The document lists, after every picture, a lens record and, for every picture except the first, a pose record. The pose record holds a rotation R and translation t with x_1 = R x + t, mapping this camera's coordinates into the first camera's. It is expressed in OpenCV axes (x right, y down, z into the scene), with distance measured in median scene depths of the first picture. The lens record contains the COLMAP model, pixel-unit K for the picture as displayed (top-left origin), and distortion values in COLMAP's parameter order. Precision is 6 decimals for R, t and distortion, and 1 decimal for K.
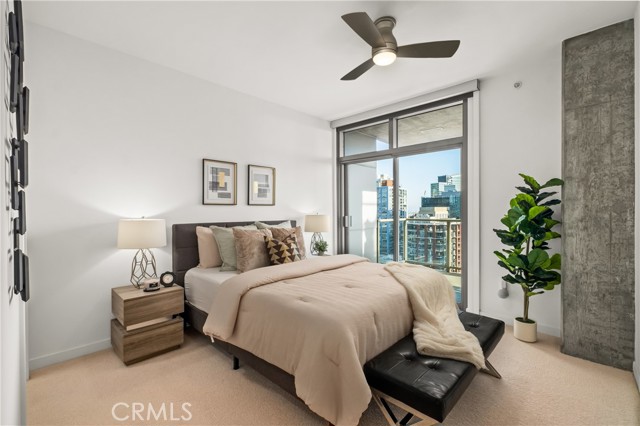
lens RADIAL K [[280.9, 0, 320.3], [0, 280.9, 213.1], [0, 0, 1]] dist [-0.002743, -0.000687]
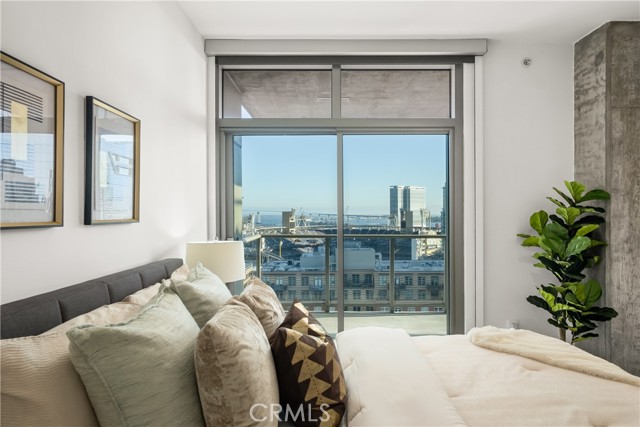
lens RADIAL K [[400.6, 0, 321.9], [0, 400.6, 213.2], [0, 0, 1]] dist [0.001641, -0.001248]
pose [[0.730521, 0.000194, 0.682890, -0.549569], [0.005369, 0.999967, -0.006028, -0.055368], [-0.682869, 0.008070, 0.730497, 0.731369]]
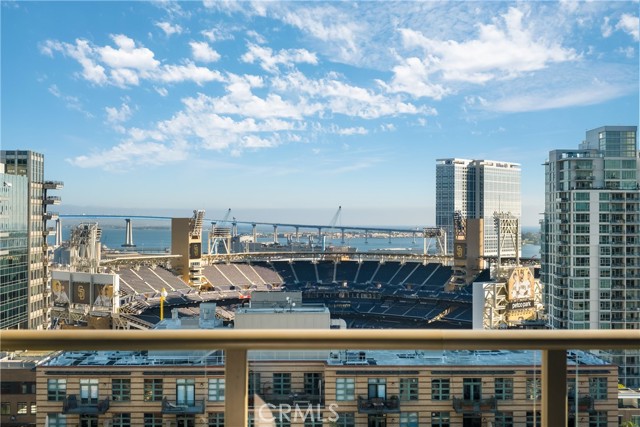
lens RADIAL K [[945.6, 0, 318.5], [0, 945.6, 212.9], [0, 0, 1]] dist [0.020592, 0.000000]
pose [[0.712109, 0.012213, 0.701962, -0.511745], [-0.000948, 0.999864, -0.016435, -0.055109], [-0.702068, 0.011038, 0.712024, 0.716514]]
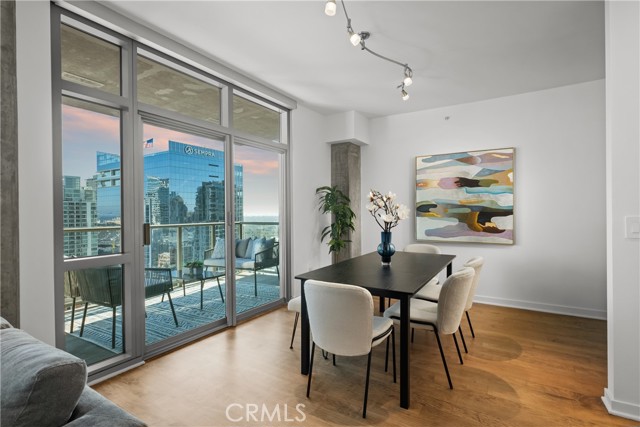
lens RADIAL K [[311.6, 0, 320.0], [0, 311.6, 215.1], [0, 0, 1]] dist [0.004627, 0.000432]
pose [[-0.188809, -0.002819, 0.982010, -0.527257], [0.014406, 0.999880, 0.005640, -0.054507], [-0.981908, 0.015212, -0.188745, 0.713699]]
